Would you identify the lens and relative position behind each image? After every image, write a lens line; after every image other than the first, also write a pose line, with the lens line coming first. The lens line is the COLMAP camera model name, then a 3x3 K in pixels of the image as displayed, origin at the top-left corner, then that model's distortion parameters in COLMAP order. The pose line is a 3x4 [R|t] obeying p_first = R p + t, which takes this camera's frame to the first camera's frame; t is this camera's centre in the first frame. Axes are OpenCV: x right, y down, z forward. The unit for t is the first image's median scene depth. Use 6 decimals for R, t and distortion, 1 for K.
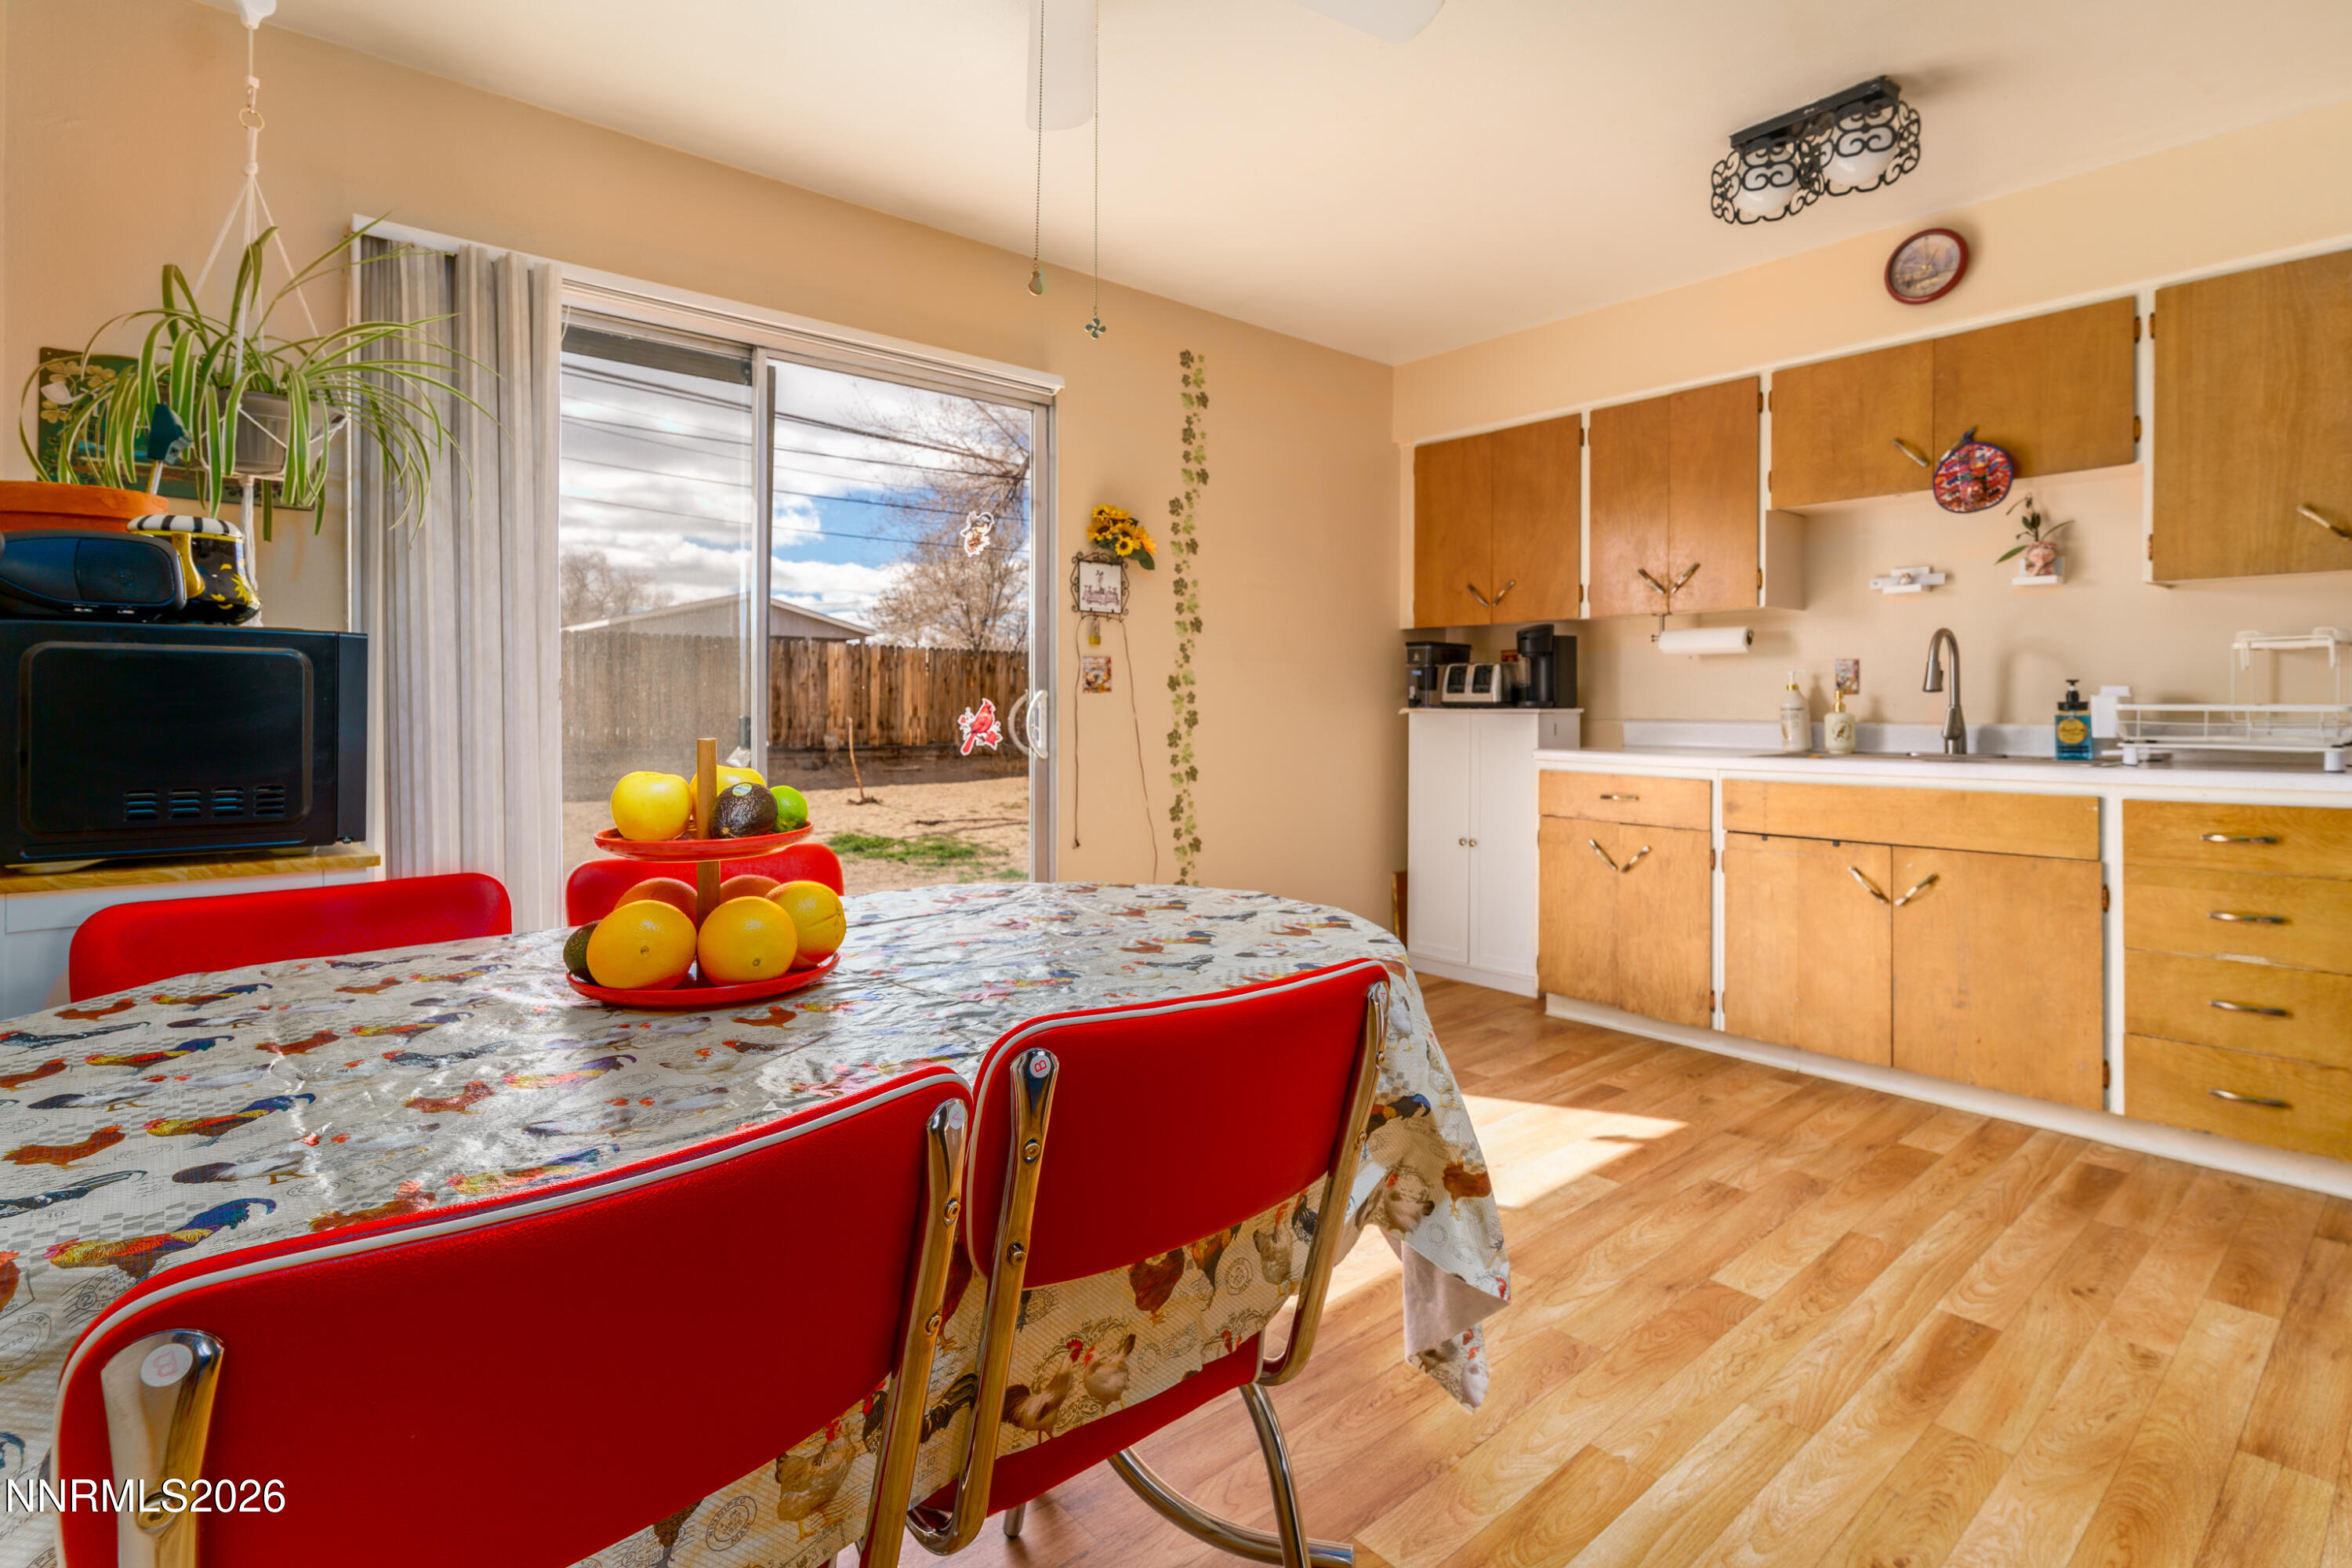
lens RADIAL K [[1151.1, 0, 1234.0], [0, 1151.1, 720.3], [0, 0, 1]] dist [-0.000118, -0.000376]
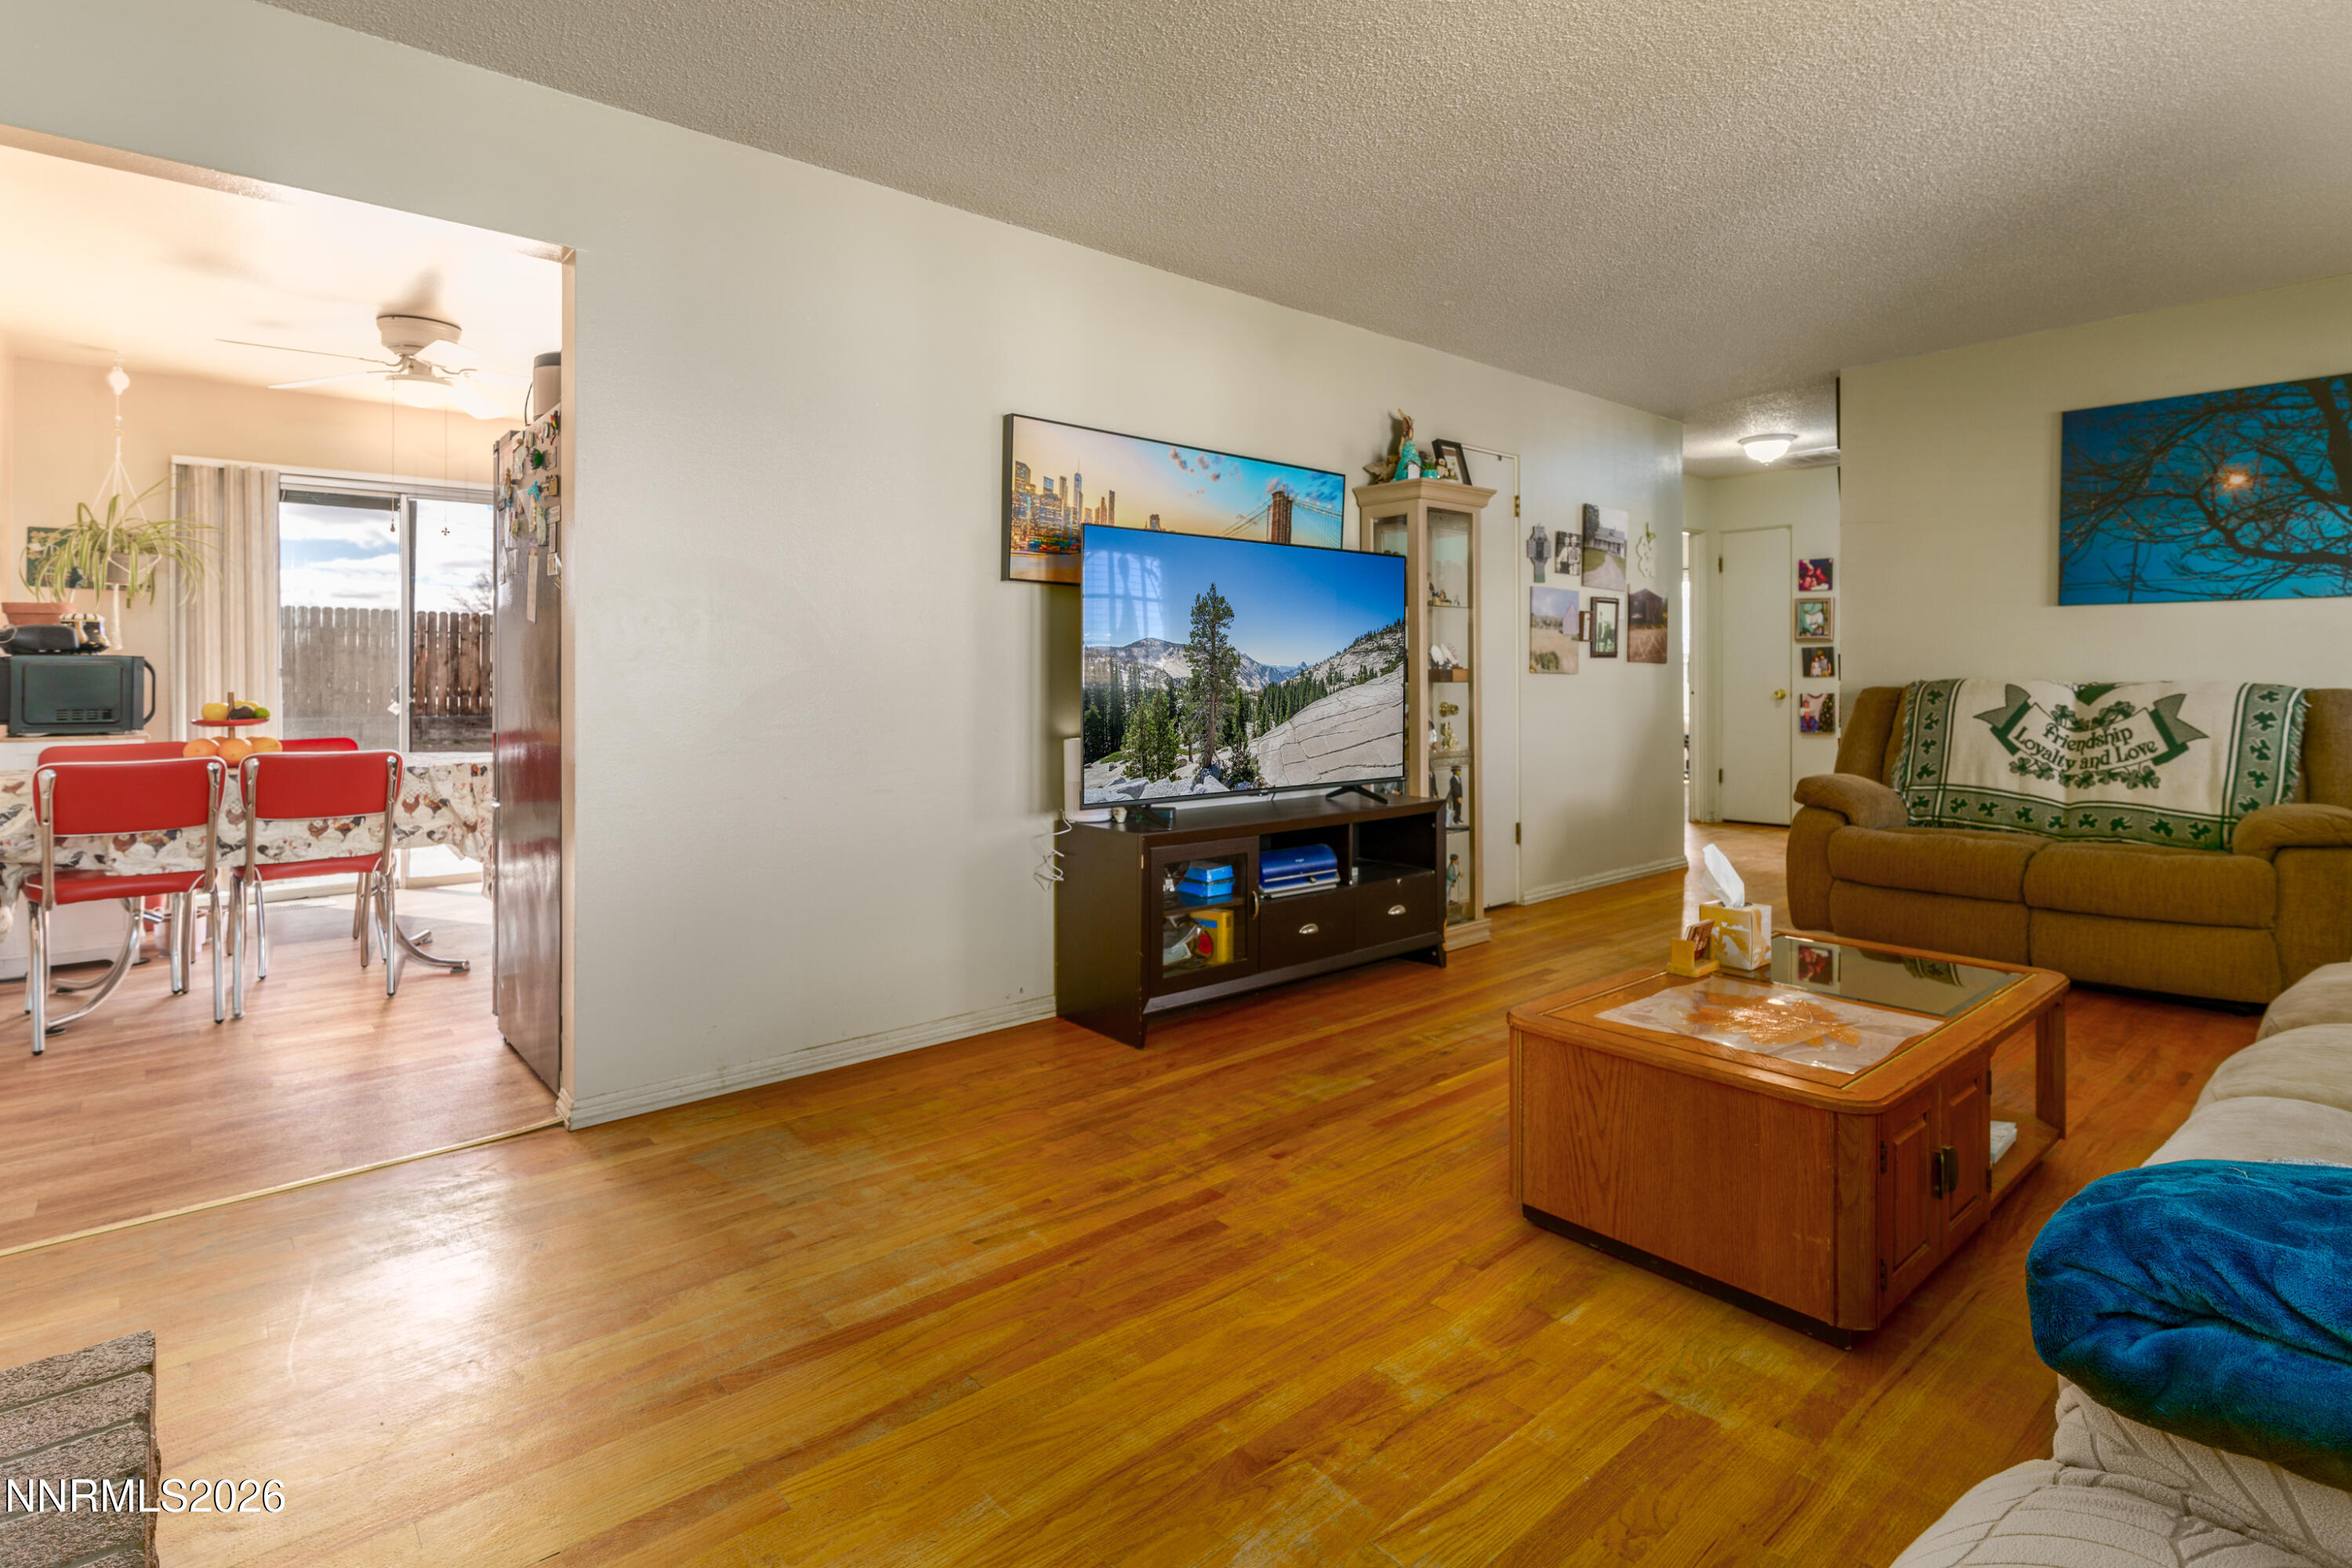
lens RADIAL K [[1151.1, 0, 1192.3], [0, 1151.1, 678.2], [0, 0, 1]] dist [-0.000118, -0.000376]
pose [[0.999915, -0.008497, -0.009883, 1.619117], [0.008372, 0.999885, -0.012670, 0.031819], [0.009990, 0.012586, 0.999871, -1.573347]]
